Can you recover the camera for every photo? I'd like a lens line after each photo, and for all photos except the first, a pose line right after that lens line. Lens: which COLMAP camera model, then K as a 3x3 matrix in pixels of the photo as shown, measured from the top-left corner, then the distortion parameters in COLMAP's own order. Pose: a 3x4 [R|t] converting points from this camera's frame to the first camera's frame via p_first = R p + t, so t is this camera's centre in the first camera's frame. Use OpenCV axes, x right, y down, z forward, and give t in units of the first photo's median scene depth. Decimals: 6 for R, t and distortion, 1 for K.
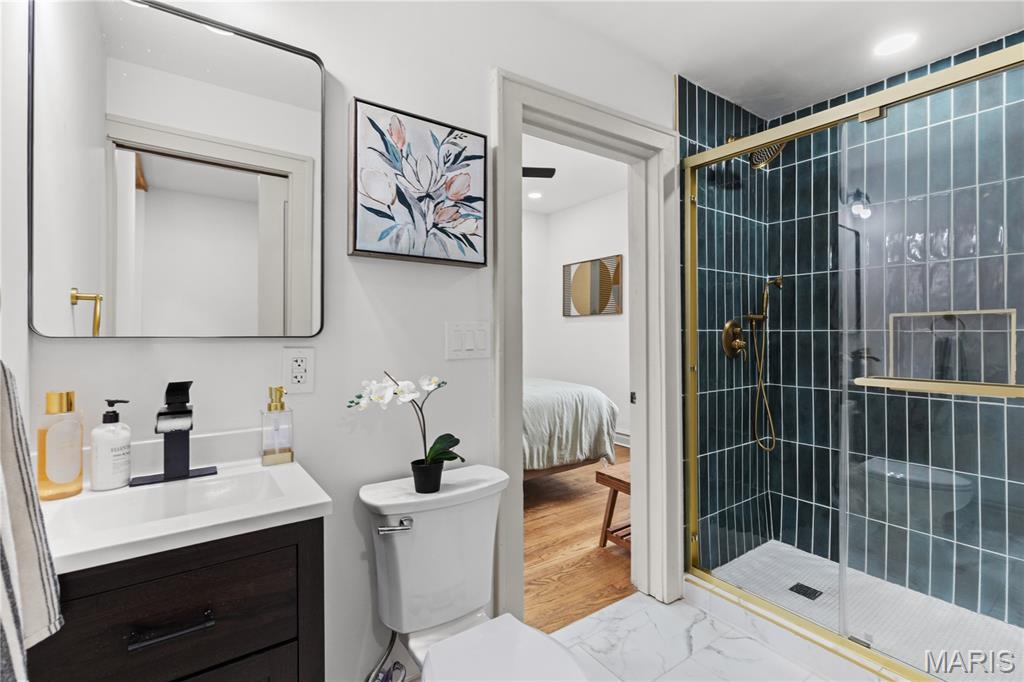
lens RADIAL K [[477.4, 0, 519.0], [0, 477.4, 330.3], [0, 0, 1]] dist [0.003483, -0.002198]
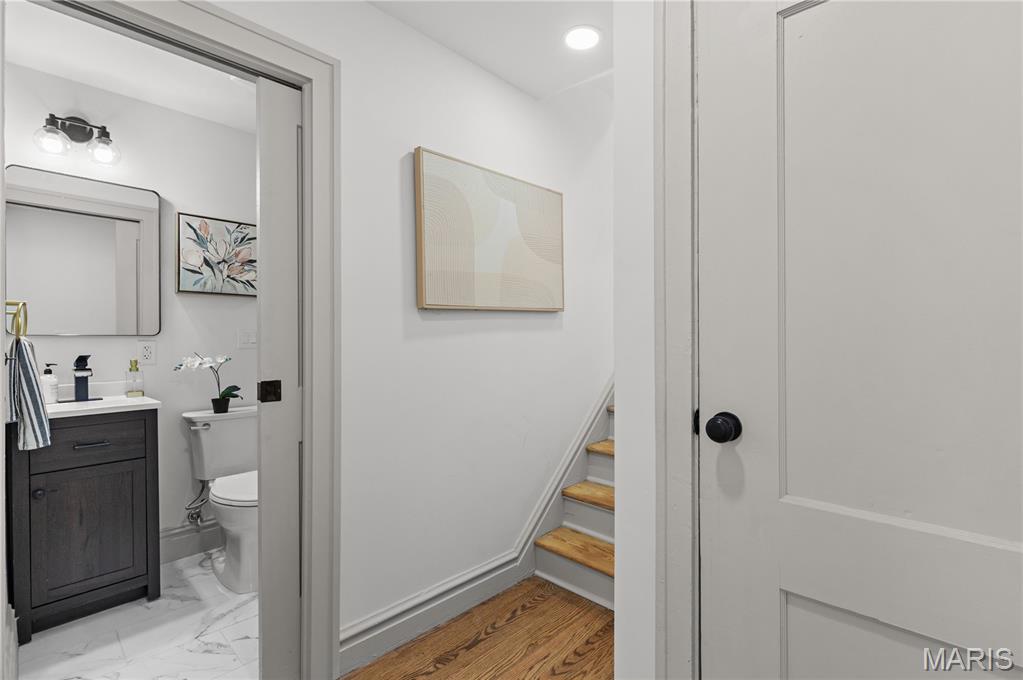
lens RADIAL K [[476.9, 0, 505.8], [0, 476.9, 341.2], [0, 0, 1]] dist [0.003483, -0.002198]
pose [[0.979722, -0.001132, 0.200360, 0.558903], [-0.001759, 0.999897, 0.014248, 0.007060], [-0.200355, -0.014311, 0.979619, -1.149627]]
